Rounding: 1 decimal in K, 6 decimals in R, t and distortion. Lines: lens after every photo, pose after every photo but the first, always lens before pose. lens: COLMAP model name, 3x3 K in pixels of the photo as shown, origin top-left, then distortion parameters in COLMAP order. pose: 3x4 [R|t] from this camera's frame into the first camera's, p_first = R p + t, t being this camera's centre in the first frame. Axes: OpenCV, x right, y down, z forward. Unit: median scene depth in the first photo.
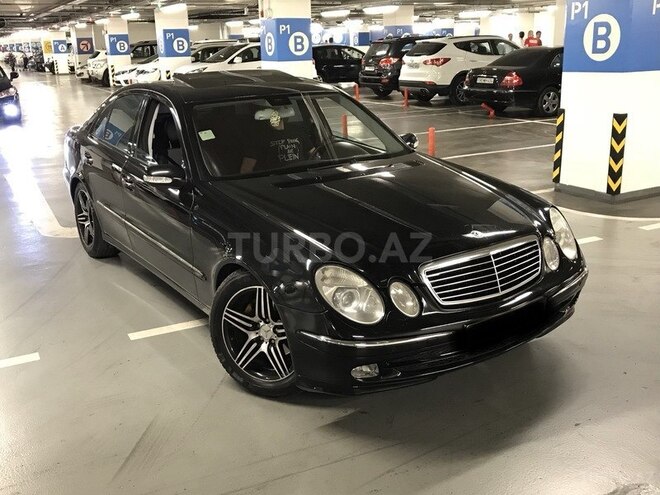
lens RADIAL K [[688.9, 0, 330.0], [0, 688.9, 247.5], [0, 0, 1]] dist [0.011383, 0.005664]
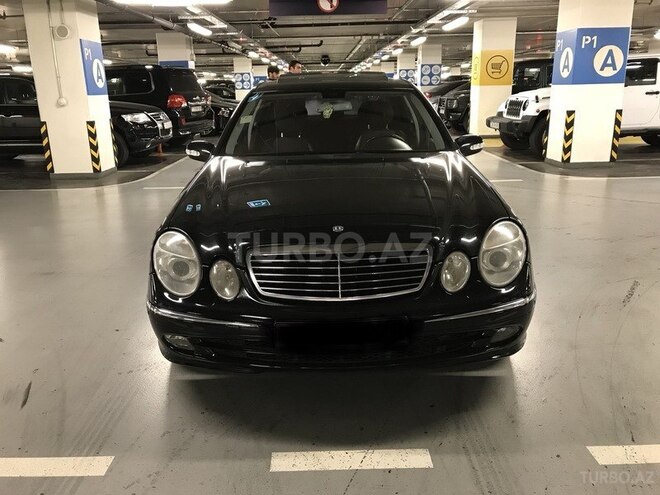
lens RADIAL K [[545.1, 0, 330.0], [0, 545.1, 247.5], [0, 0, 1]] dist [-0.007905, -0.003181]
pose [[0.819457, 0.163659, -0.549278, 0.543525], [-0.163184, 0.985321, 0.050128, -0.025758], [0.549419, 0.048556, 0.834135, 0.387248]]
